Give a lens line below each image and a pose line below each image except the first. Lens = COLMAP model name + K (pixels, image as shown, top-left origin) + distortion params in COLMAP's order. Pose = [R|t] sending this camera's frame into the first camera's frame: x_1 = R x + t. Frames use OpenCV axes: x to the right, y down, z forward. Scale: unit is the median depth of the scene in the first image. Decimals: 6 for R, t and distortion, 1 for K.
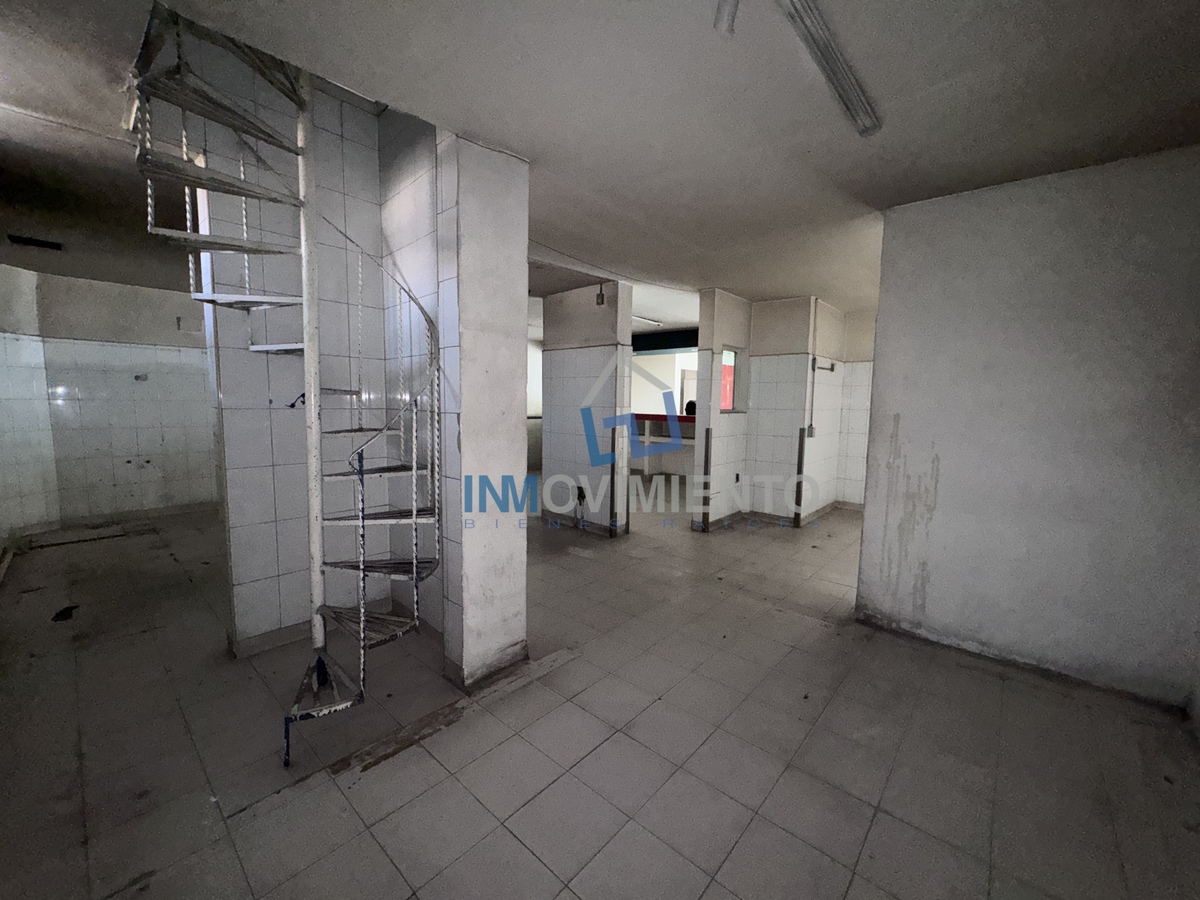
lens RADIAL K [[479.9, 0, 600.0], [0, 479.9, 450.0], [0, 0, 1]] dist [-0.000419, -0.000057]
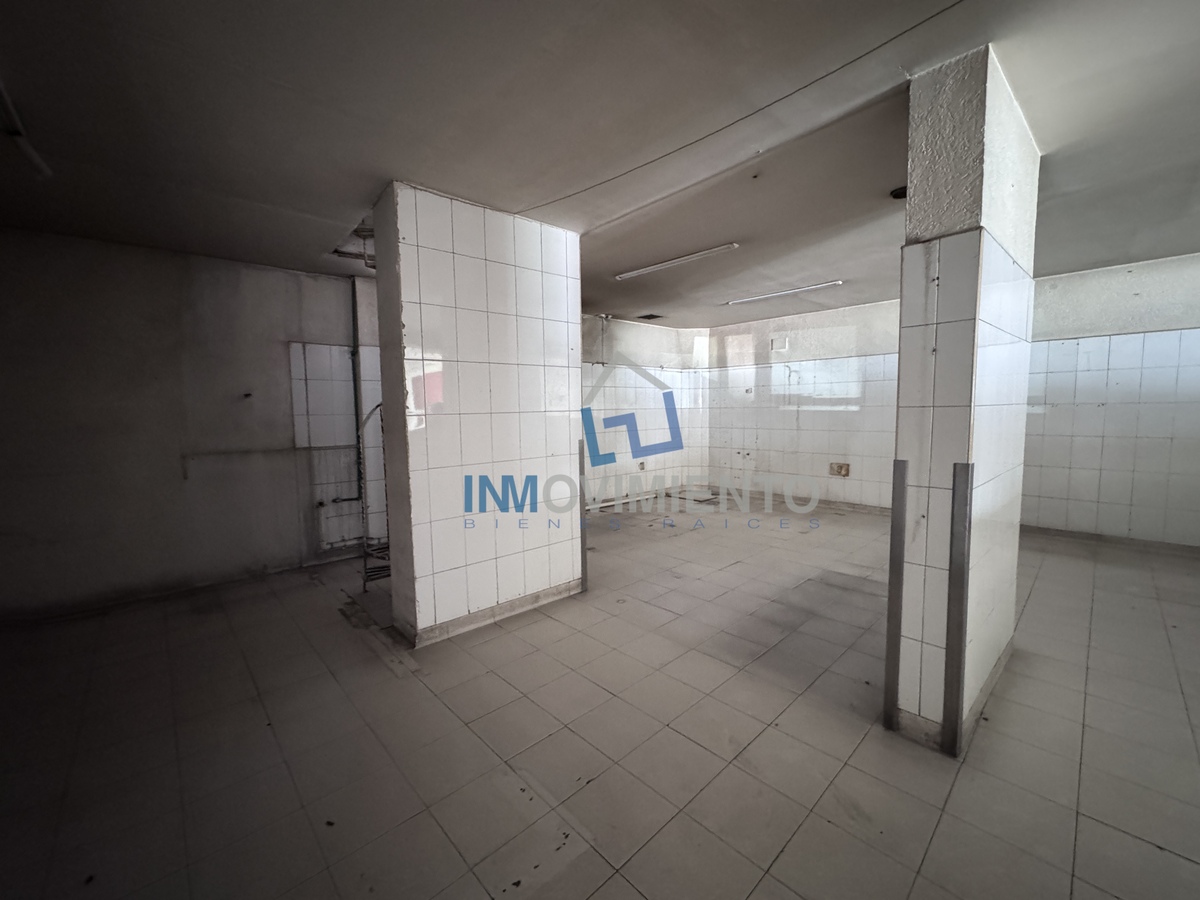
lens RADIAL K [[479.9, 0, 600.0], [0, 479.9, 450.0], [0, 0, 1]] dist [-0.000419, -0.000057]
pose [[-0.092857, 0.072299, -0.993051, 0.895648], [-0.087586, 0.992901, 0.080478, -0.128253], [0.991820, 0.094450, -0.085865, 1.574672]]
